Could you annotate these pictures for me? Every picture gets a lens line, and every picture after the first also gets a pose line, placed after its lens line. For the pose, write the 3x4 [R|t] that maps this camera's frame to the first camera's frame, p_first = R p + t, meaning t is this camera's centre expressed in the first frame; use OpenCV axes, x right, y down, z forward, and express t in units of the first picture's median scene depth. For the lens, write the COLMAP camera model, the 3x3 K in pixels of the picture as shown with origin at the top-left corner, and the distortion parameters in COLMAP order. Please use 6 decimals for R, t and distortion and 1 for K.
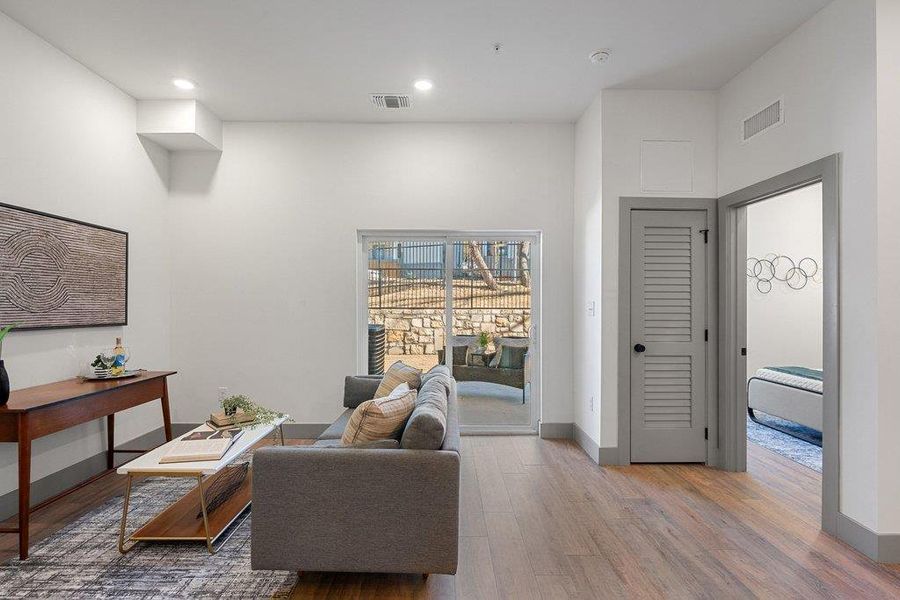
lens RADIAL K [[422.3, 0, 446.7], [0, 422.3, 302.5], [0, 0, 1]] dist [-0.005250, -0.001970]
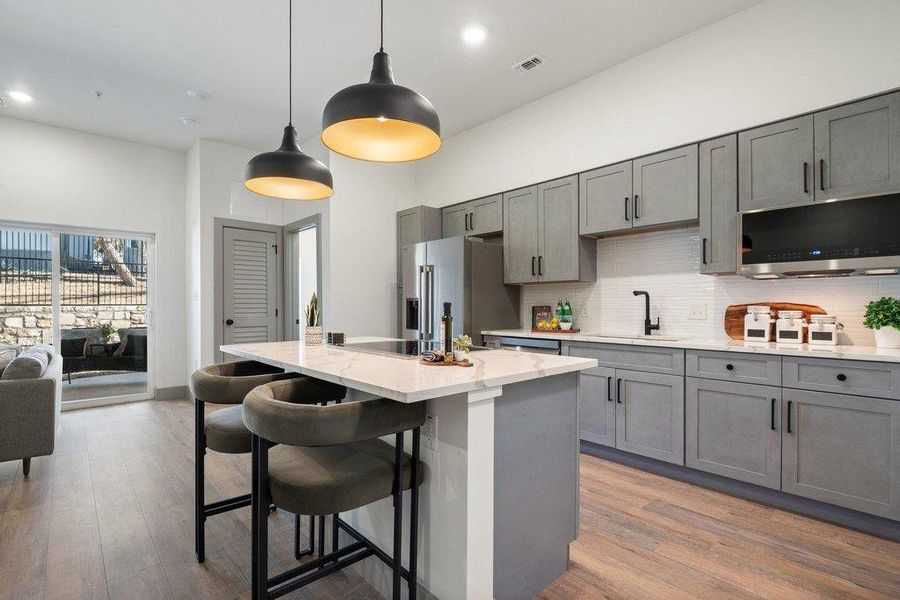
lens RADIAL K [[422.3, 0, 449.3], [0, 422.3, 308.0], [0, 0, 1]] dist [-0.005250, -0.001970]
pose [[0.742012, -0.008557, 0.670332, 0.040061], [0.003918, 0.999957, 0.008427, 0.049455], [-0.670375, -0.003627, 0.742014, -0.592871]]
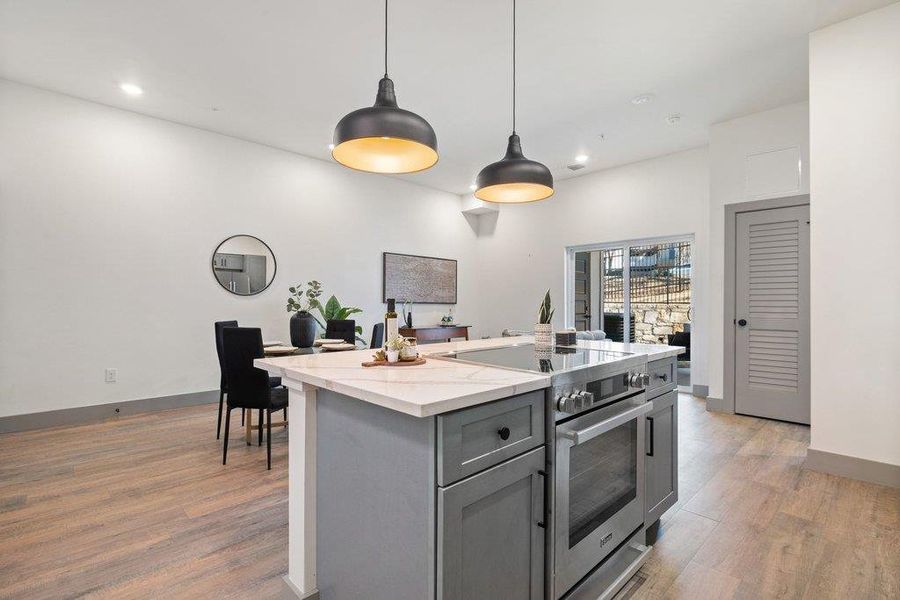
lens RADIAL K [[422.3, 0, 444.6], [0, 422.3, 300.8], [0, 0, 1]] dist [-0.005250, -0.001970]
pose [[0.684950, -0.003366, -0.728582, 0.753395], [-0.002831, 0.999969, -0.007282, 0.053325], [0.728584, 0.007050, 0.684920, -0.503134]]
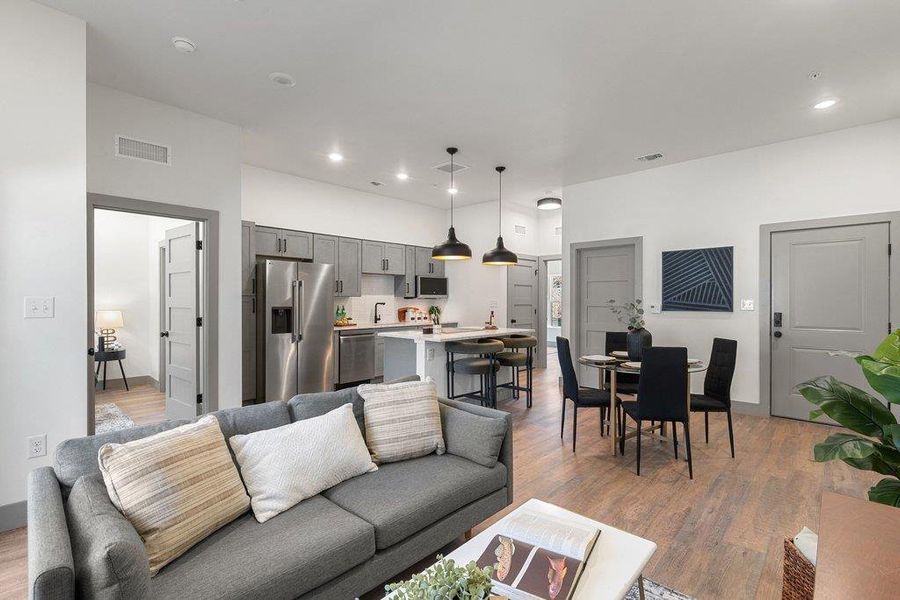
lens RADIAL K [[410.0, 0, 448.1], [0, 410.0, 298.7], [0, 0, 1]] dist [0.001581, -0.005233]
pose [[-0.724336, -0.003248, 0.689440, -0.623251], [-0.004189, 0.999991, 0.000311, -0.001749], [-0.689435, -0.002663, -0.724343, 1.074685]]
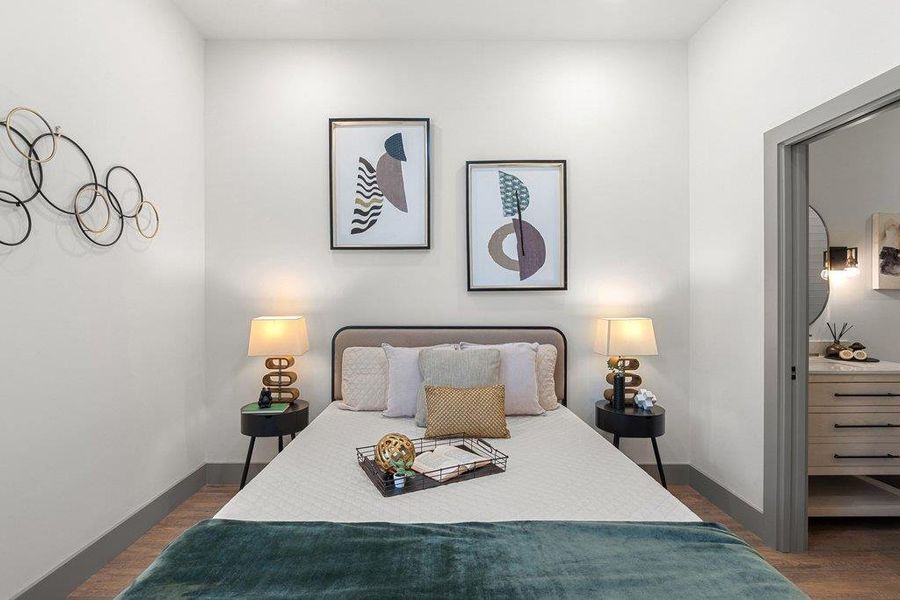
lens RADIAL K [[410.0, 0, 433.9], [0, 410.0, 299.2], [0, 0, 1]] dist [0.001581, -0.005233]
pose [[-0.001005, 0.001205, 0.999999, 0.799968], [-0.000073, 0.999999, -0.001205, 0.020749], [-0.999999, -0.000074, -0.001005, 1.176171]]
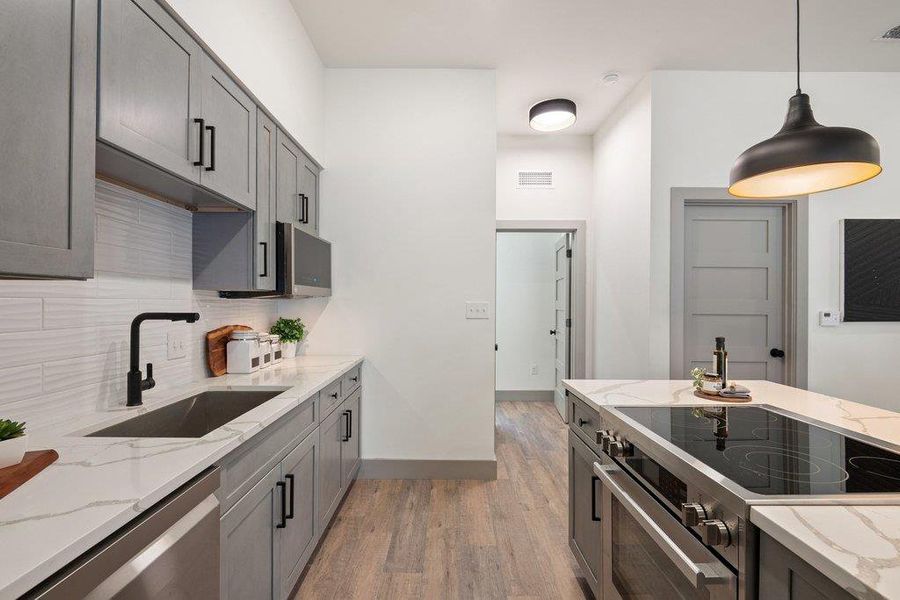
lens RADIAL K [[410.0, 0, 449.0], [0, 410.0, 302.4], [0, 0, 1]] dist [0.001581, -0.005233]
pose [[-0.999948, -0.007686, 0.006750, 0.703179], [-0.007677, 0.999970, 0.001361, 0.005389], [-0.006760, 0.001309, -0.999976, 0.290082]]
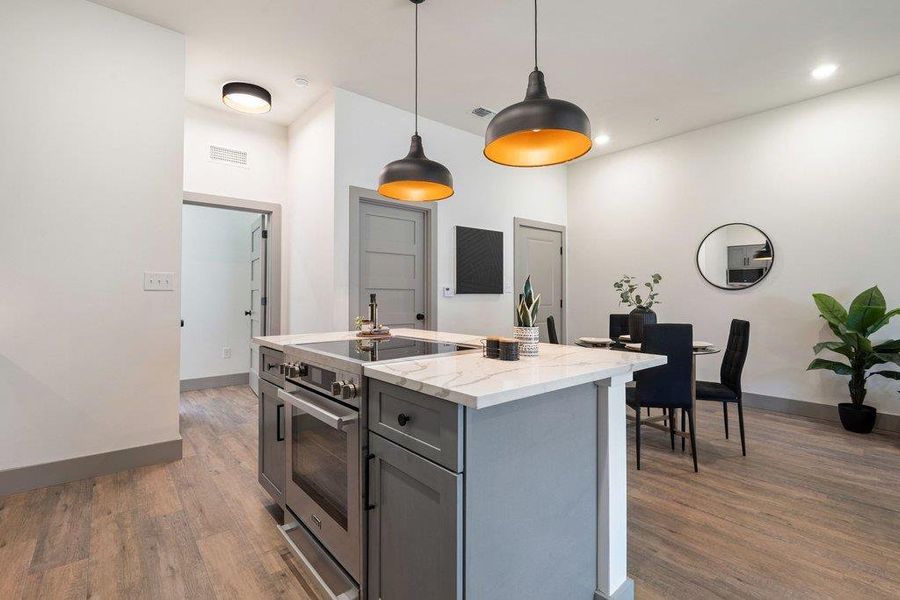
lens RADIAL K [[410.0, 0, 448.6], [0, 410.0, 290.3], [0, 0, 1]] dist [0.001581, -0.005233]
pose [[-0.770706, -0.014018, -0.637037, 0.723333], [-0.004931, 0.999859, -0.016035, 0.051075], [0.637172, -0.009217, -0.770667, 0.413355]]
